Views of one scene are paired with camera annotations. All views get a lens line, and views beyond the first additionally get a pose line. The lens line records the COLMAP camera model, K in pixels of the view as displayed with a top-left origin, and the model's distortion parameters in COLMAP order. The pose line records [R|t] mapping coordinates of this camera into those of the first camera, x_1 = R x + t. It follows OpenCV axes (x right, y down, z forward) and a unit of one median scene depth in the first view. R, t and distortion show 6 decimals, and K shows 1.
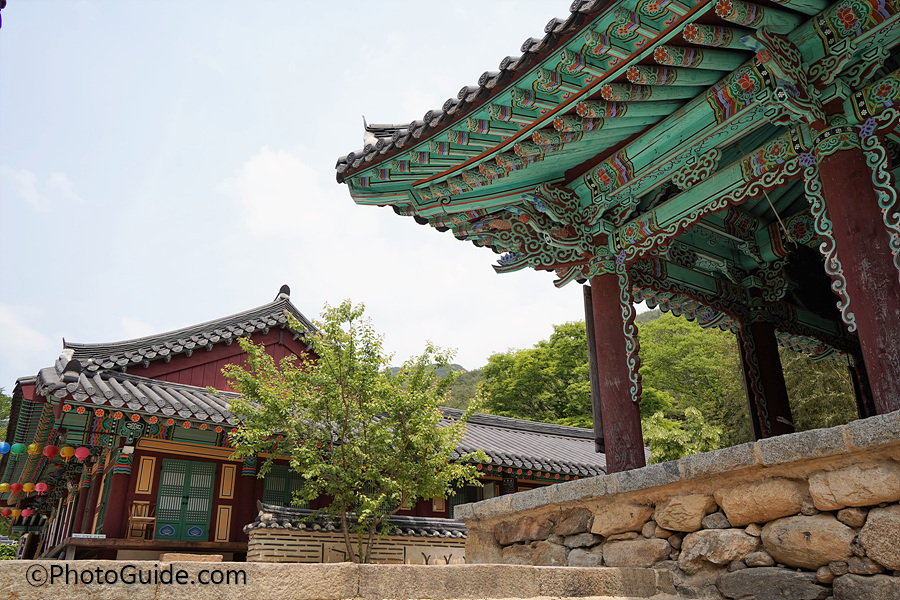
lens RADIAL K [[684.2, 0, 450.0], [0, 684.2, 300.0], [0, 0, 1]] dist [-0.003162, -0.000757]
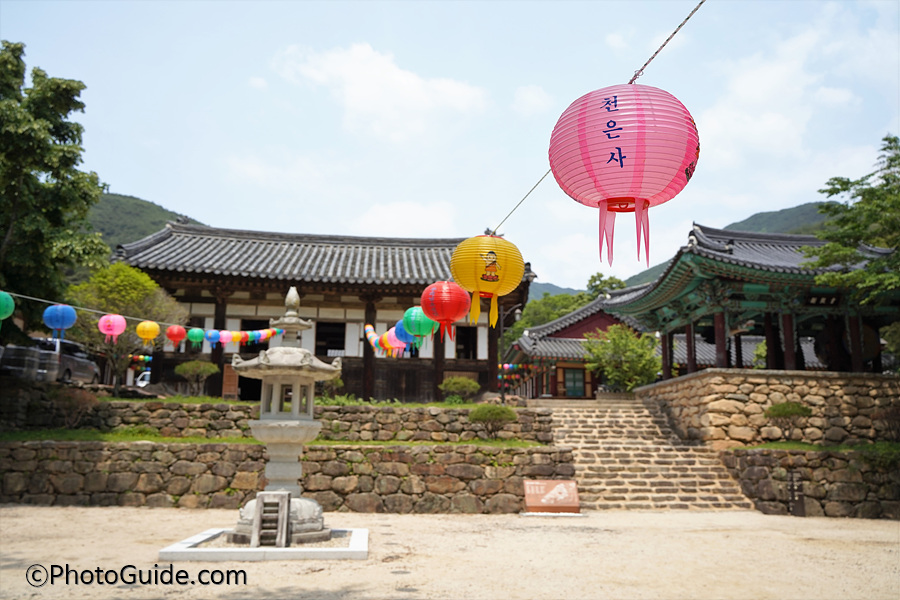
lens RADIAL K [[773.9, 0, 473.5], [0, 773.9, 289.6], [0, 0, 1]] dist [-0.002318, 0.004195]
pose [[0.888756, -0.075576, -0.452106, 1.219249], [0.167927, 0.971426, 0.167726, -1.168804], [0.426512, -0.224988, 0.876052, -3.217818]]
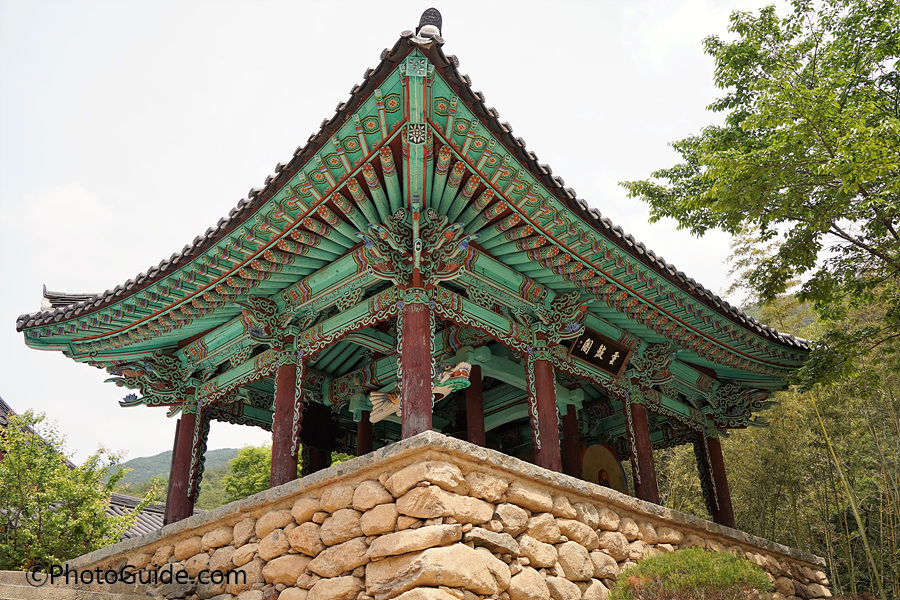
lens RADIAL K [[833.7, 0, 450.0], [0, 833.7, 300.0], [0, 0, 1]] dist [0.002146, 0.002130]
pose [[0.972397, 0.086193, 0.216828, 0.338030], [-0.066642, 0.993155, -0.095930, -0.138817], [-0.223612, 0.078832, 0.971485, -0.909666]]
